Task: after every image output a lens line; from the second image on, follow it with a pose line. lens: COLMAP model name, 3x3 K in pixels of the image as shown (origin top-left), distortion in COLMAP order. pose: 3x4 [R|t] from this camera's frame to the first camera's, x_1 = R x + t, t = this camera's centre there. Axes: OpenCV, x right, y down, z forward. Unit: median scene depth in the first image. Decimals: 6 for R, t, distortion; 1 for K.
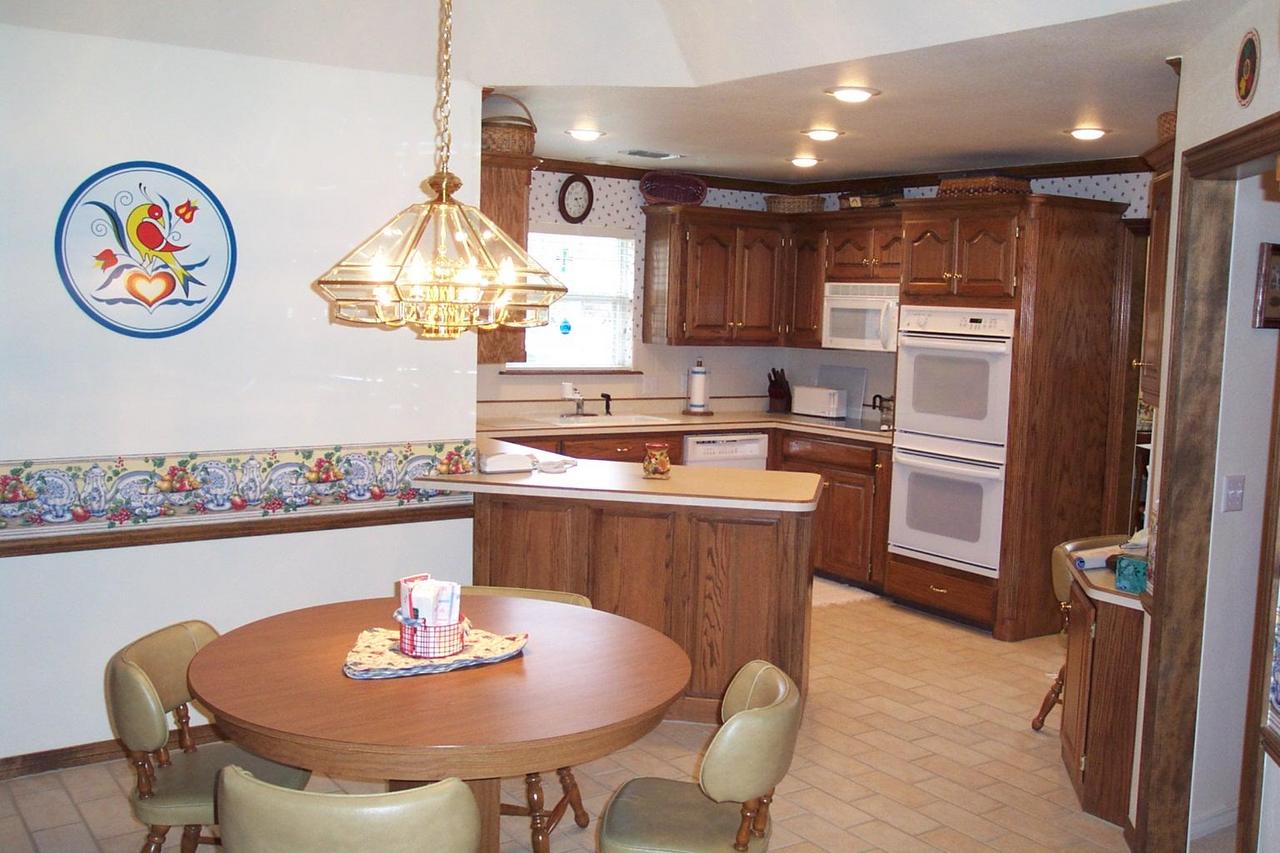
lens RADIAL K [[1263.5, 0, 642.2], [0, 1263.5, 425.7], [0, 0, 1]] dist [-0.048920, 0.000000]
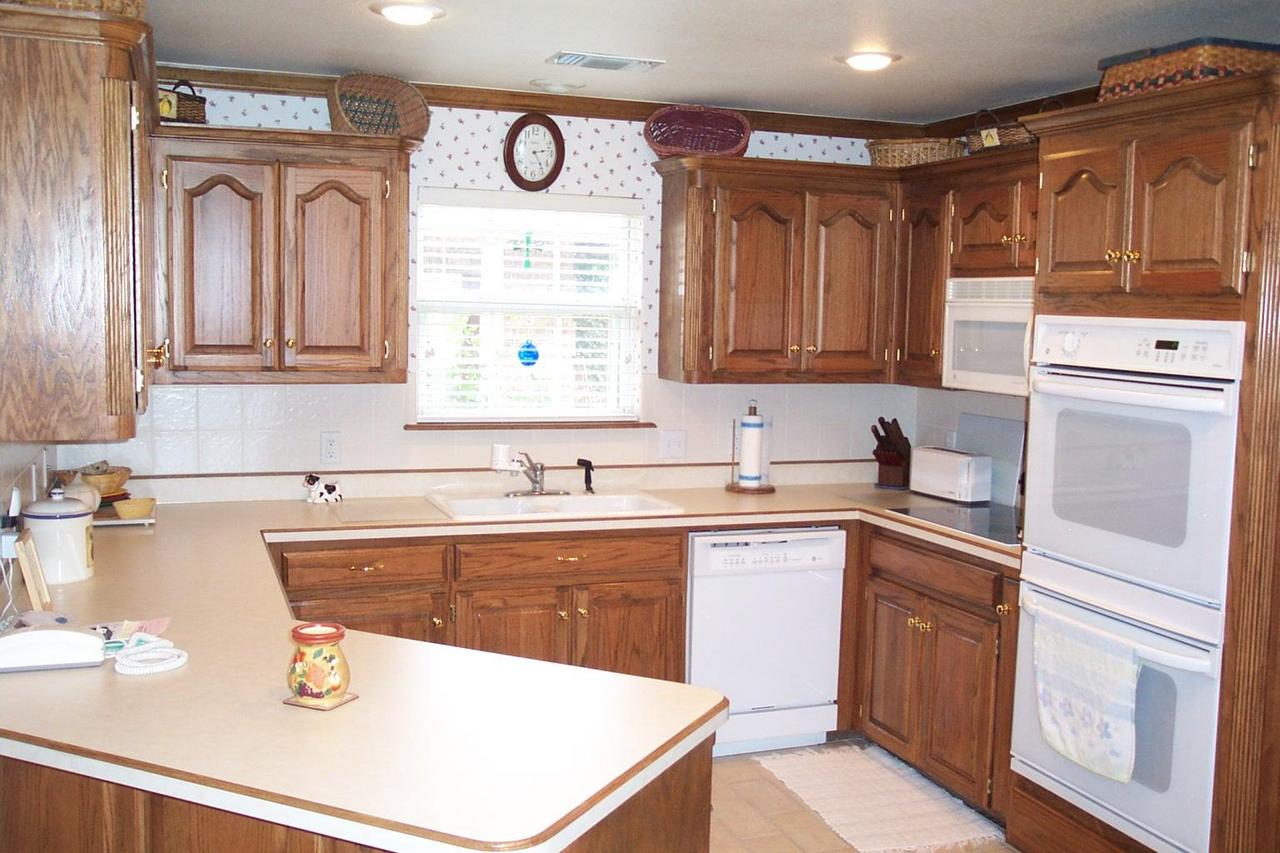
lens RADIAL K [[1263.5, 0, 638.8], [0, 1263.5, 435.6], [0, 0, 1]] dist [-0.048920, 0.000000]
pose [[0.968121, 0.013979, -0.250093, 0.155763], [-0.014742, 0.999891, -0.001178, -0.036871], [0.250049, 0.004827, 0.968221, 0.394372]]
